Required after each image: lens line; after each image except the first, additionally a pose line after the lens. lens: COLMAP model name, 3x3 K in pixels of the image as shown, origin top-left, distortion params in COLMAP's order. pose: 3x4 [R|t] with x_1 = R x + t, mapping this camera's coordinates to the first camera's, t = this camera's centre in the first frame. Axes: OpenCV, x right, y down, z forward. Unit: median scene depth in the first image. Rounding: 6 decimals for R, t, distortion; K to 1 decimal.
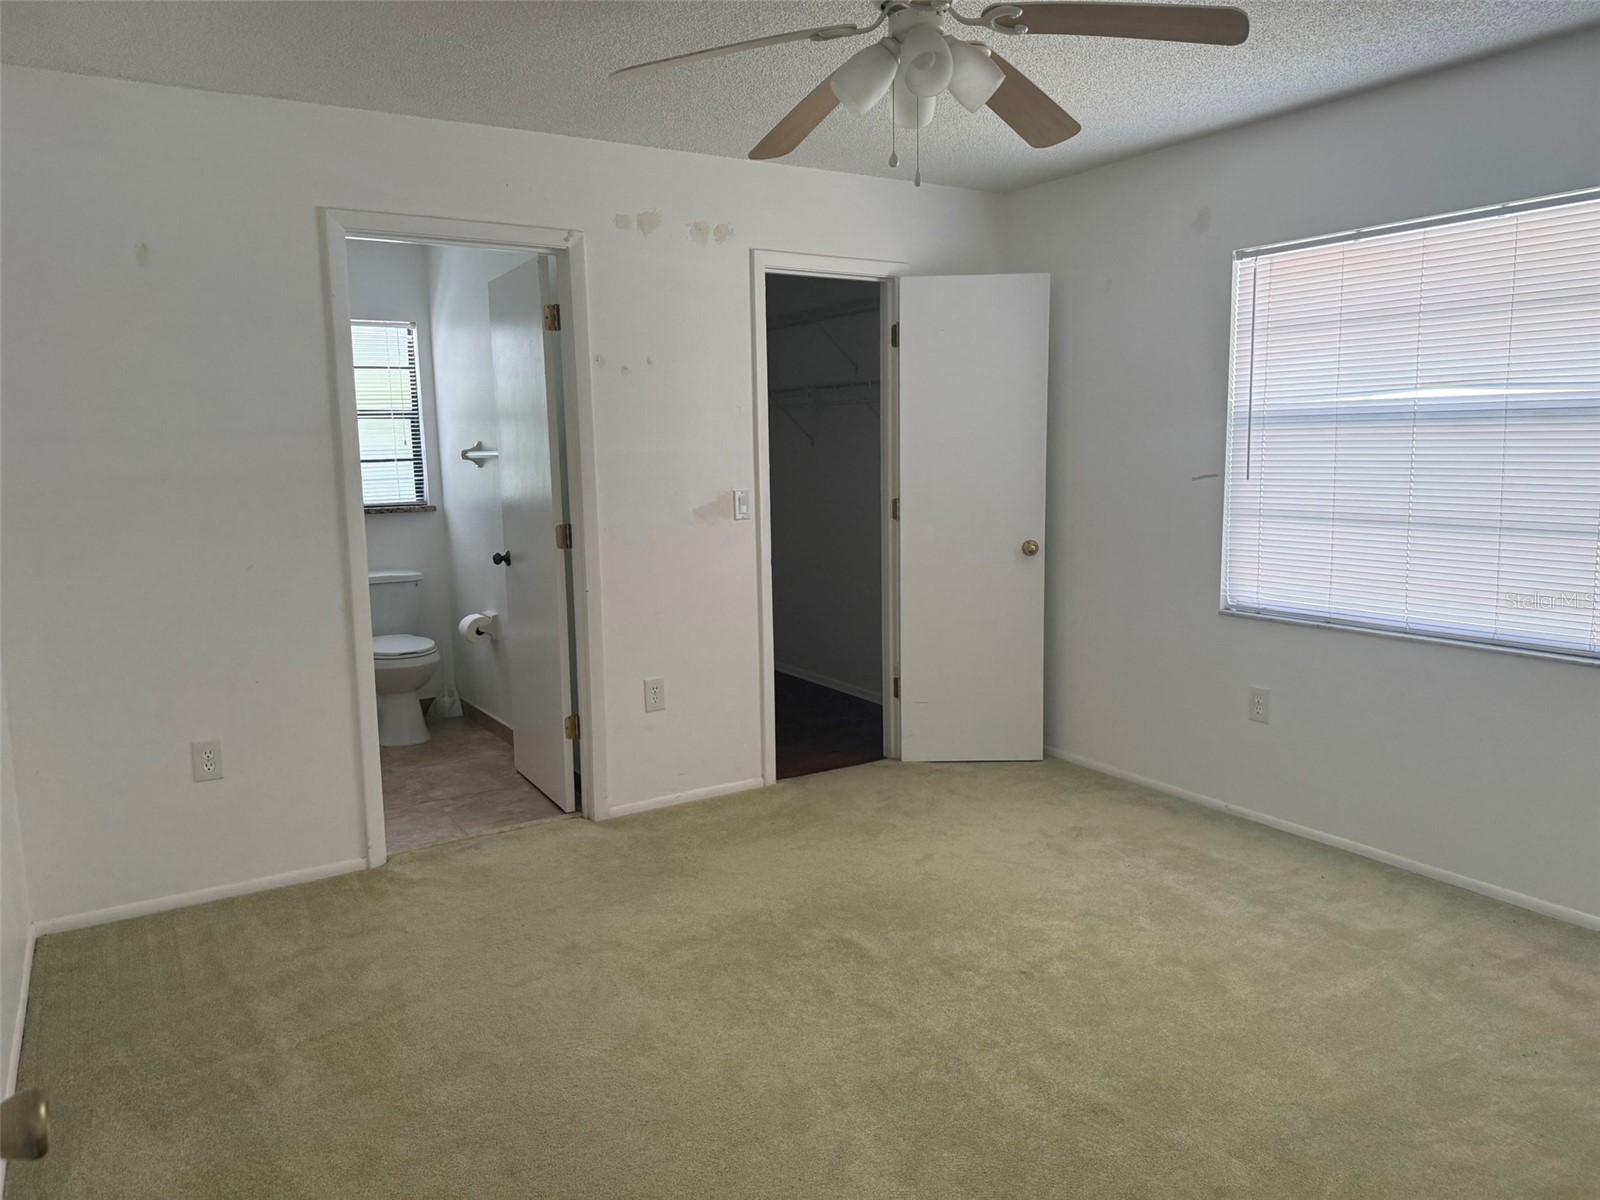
lens RADIAL K [[1122.8, 0, 800.0], [0, 1122.8, 600.0], [0, 0, 1]] dist [0.061773, -0.084249]
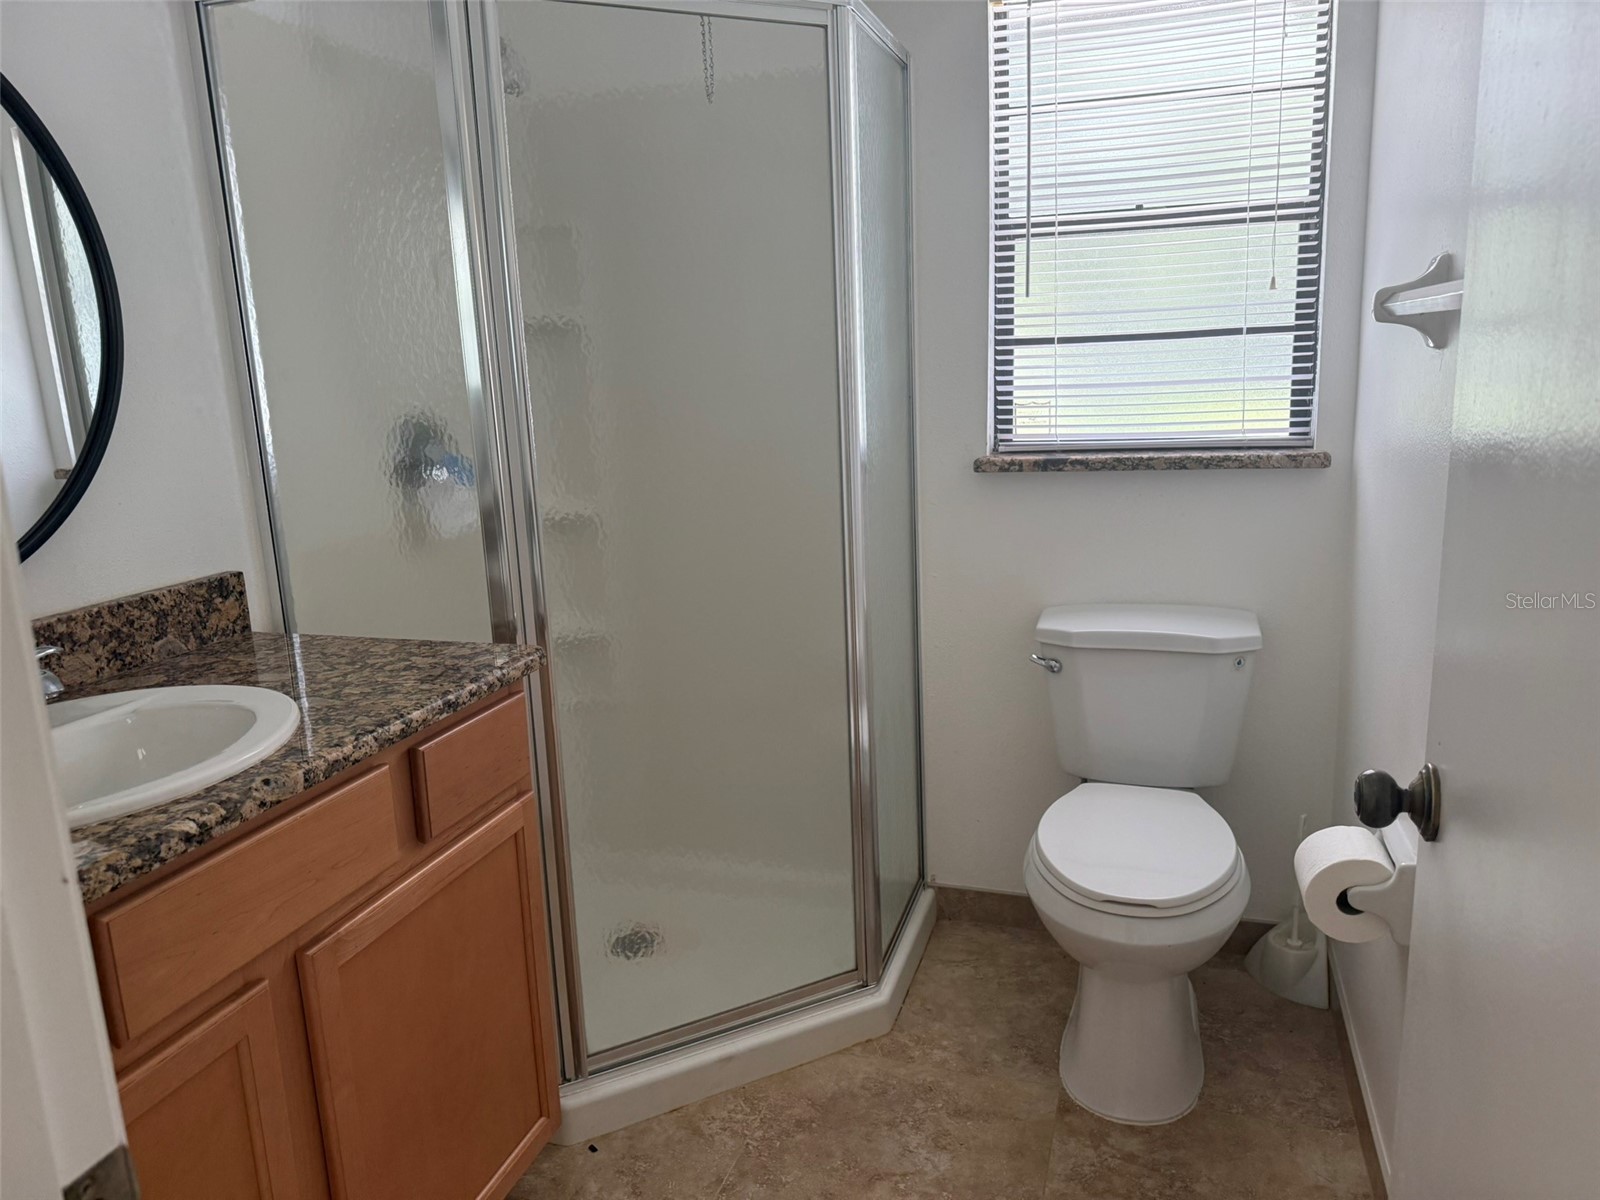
lens RADIAL K [[1122.8, 0, 800.0], [0, 1122.8, 600.0], [0, 0, 1]] dist [0.061773, -0.084249]
pose [[0.640993, 0.157157, -0.751285, -0.149722], [-0.077215, 0.987051, 0.140596, -0.076362], [0.763653, -0.032110, 0.644828, 0.636991]]
